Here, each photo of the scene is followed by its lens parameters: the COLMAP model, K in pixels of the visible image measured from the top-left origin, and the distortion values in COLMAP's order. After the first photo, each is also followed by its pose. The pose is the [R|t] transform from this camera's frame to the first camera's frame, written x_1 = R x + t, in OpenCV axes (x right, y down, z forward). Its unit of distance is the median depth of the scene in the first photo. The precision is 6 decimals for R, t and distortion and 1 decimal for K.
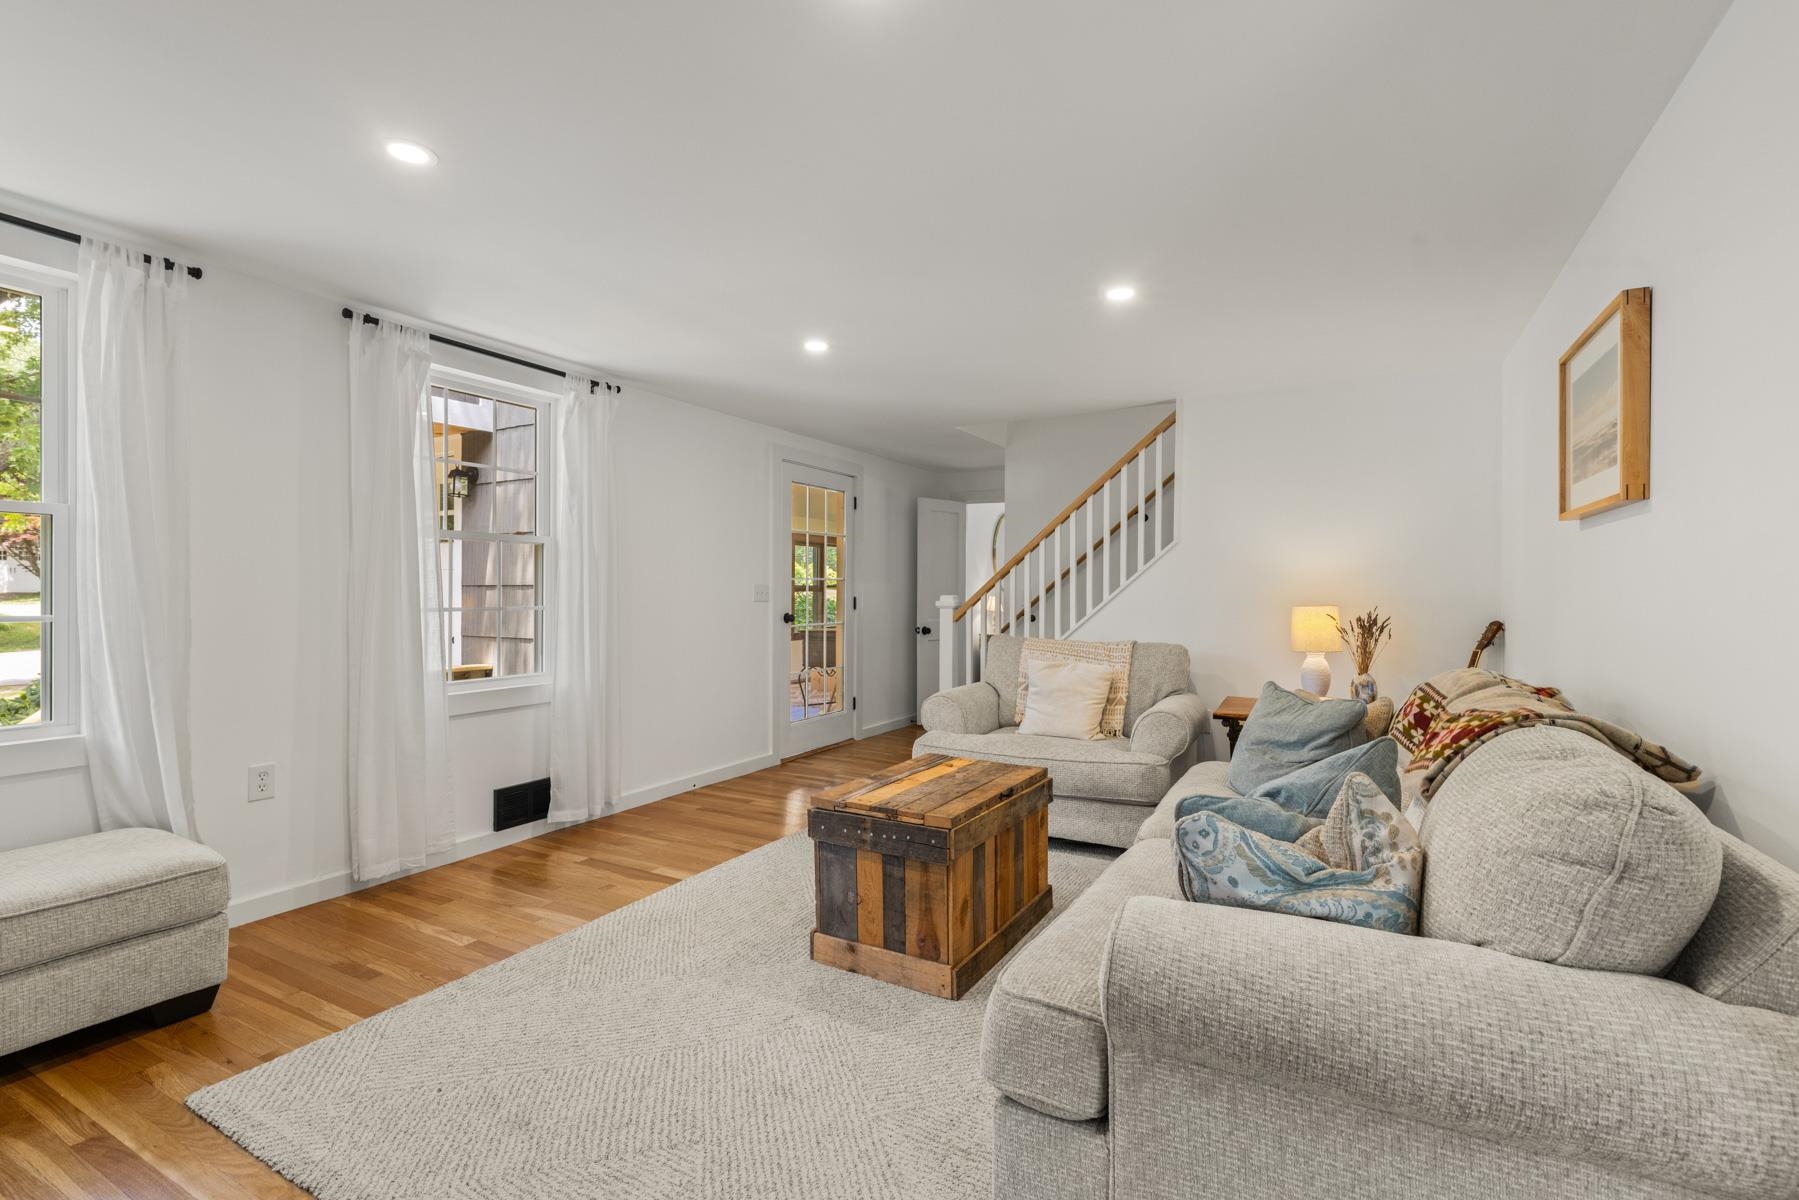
lens RADIAL K [[810.1, 0, 890.8], [0, 810.1, 591.6], [0, 0, 1]] dist [0.002603, -0.000282]
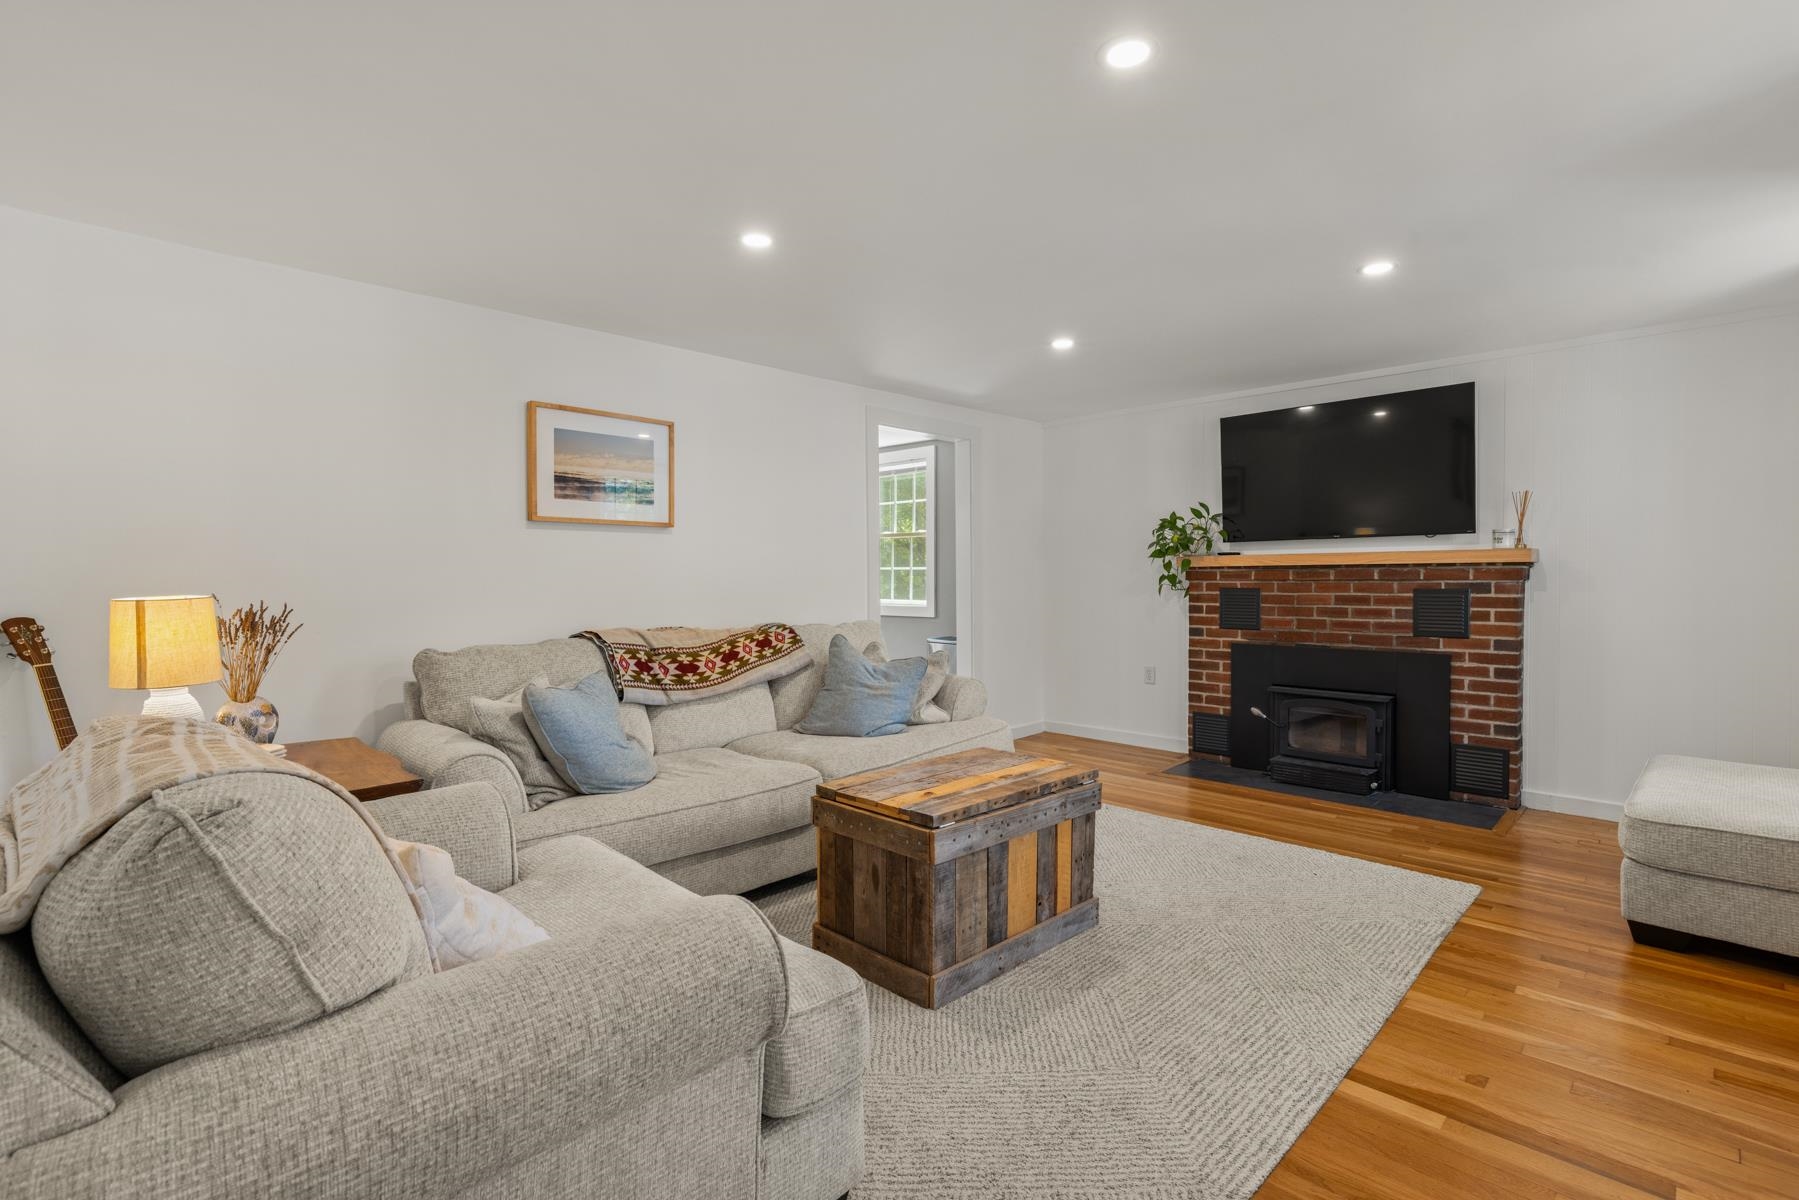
lens RADIAL K [[845.3, 0, 913.2], [0, 845.3, 590.8], [0, 0, 1]] dist [-0.004333, 0.000296]
pose [[-0.970356, -0.004638, 0.241636, -0.130283], [0.000068, 0.999811, 0.019464, 0.002843], [-0.241680, 0.018904, -0.970172, 2.132773]]
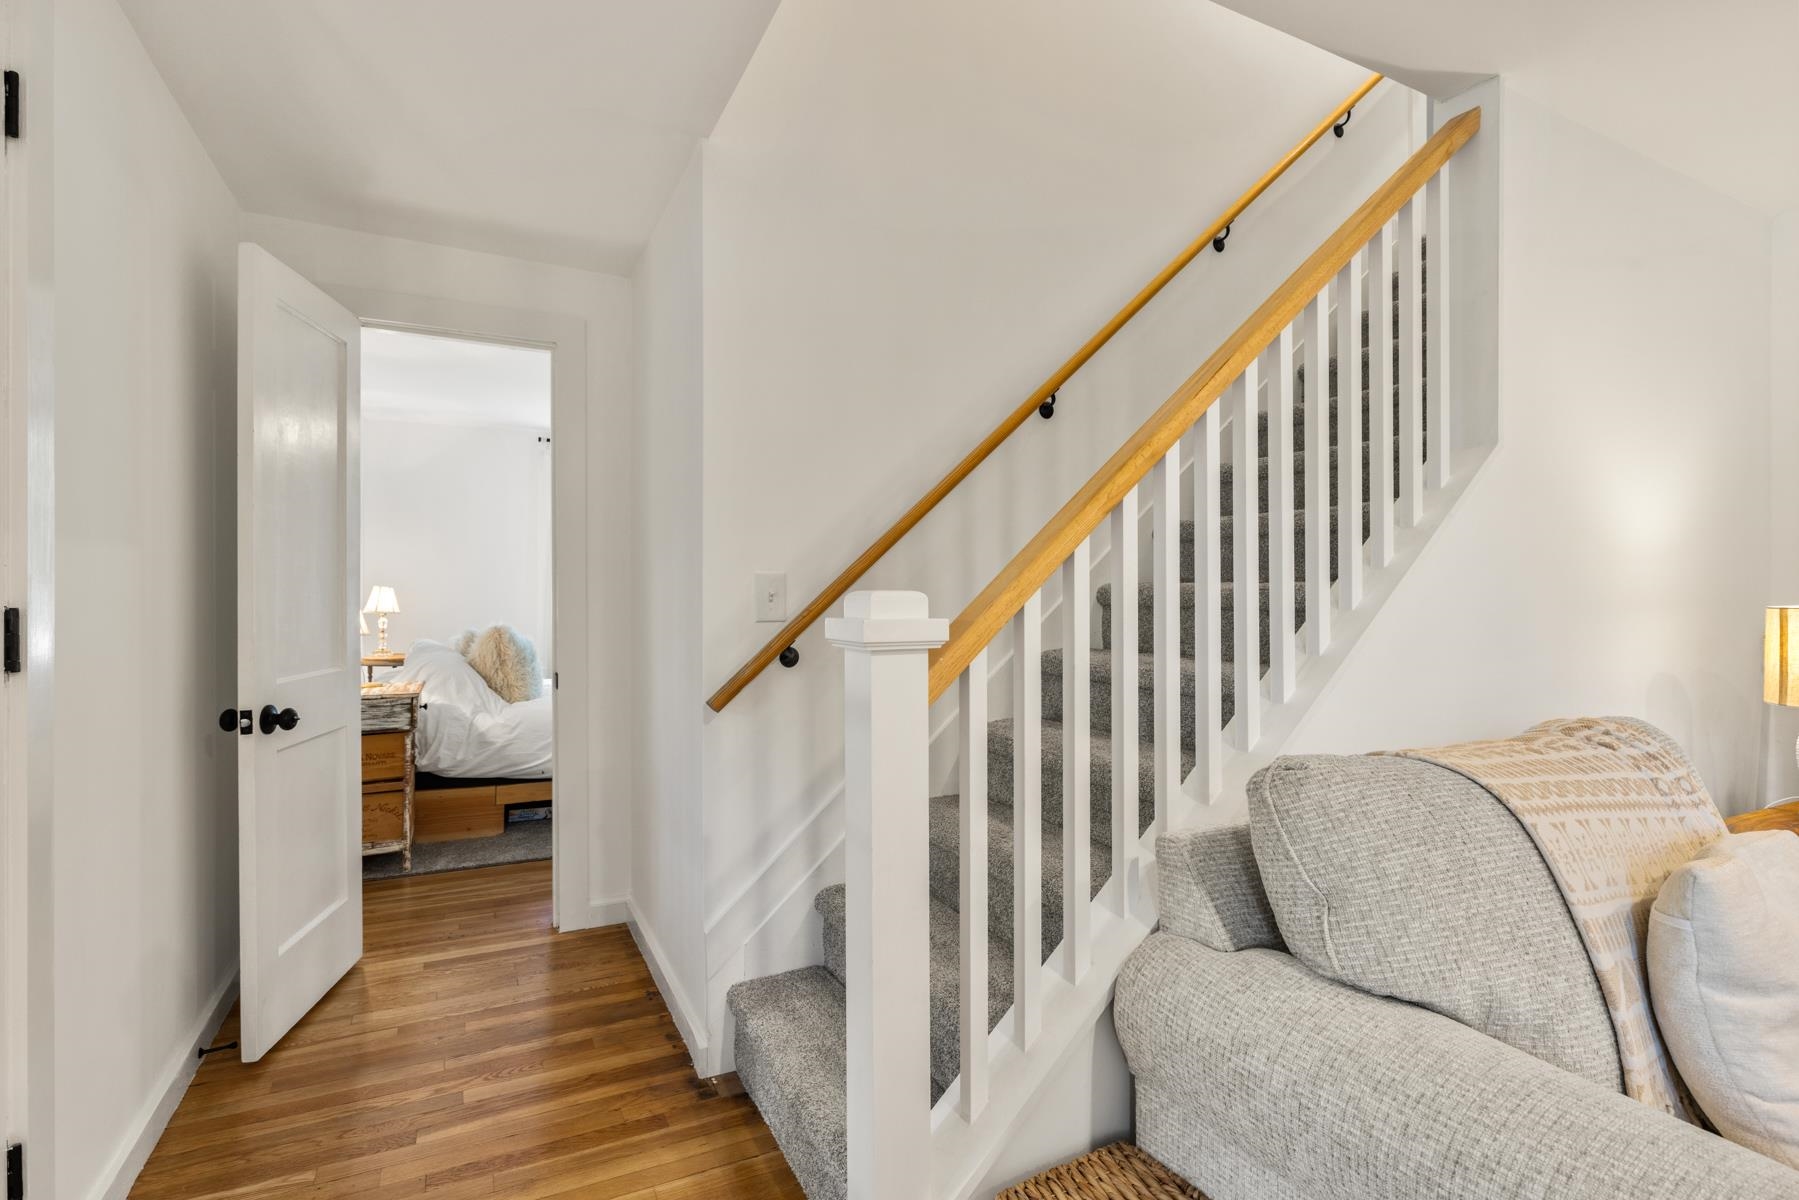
lens RADIAL K [[845.3, 0, 903.5], [0, 845.3, 589.1], [0, 0, 1]] dist [-0.004333, 0.000296]
pose [[0.537801, -0.007158, 0.843041, -0.245460], [0.004859, 0.999974, 0.005391, 0.003661], [-0.843058, 0.001197, 0.537822, 1.801080]]
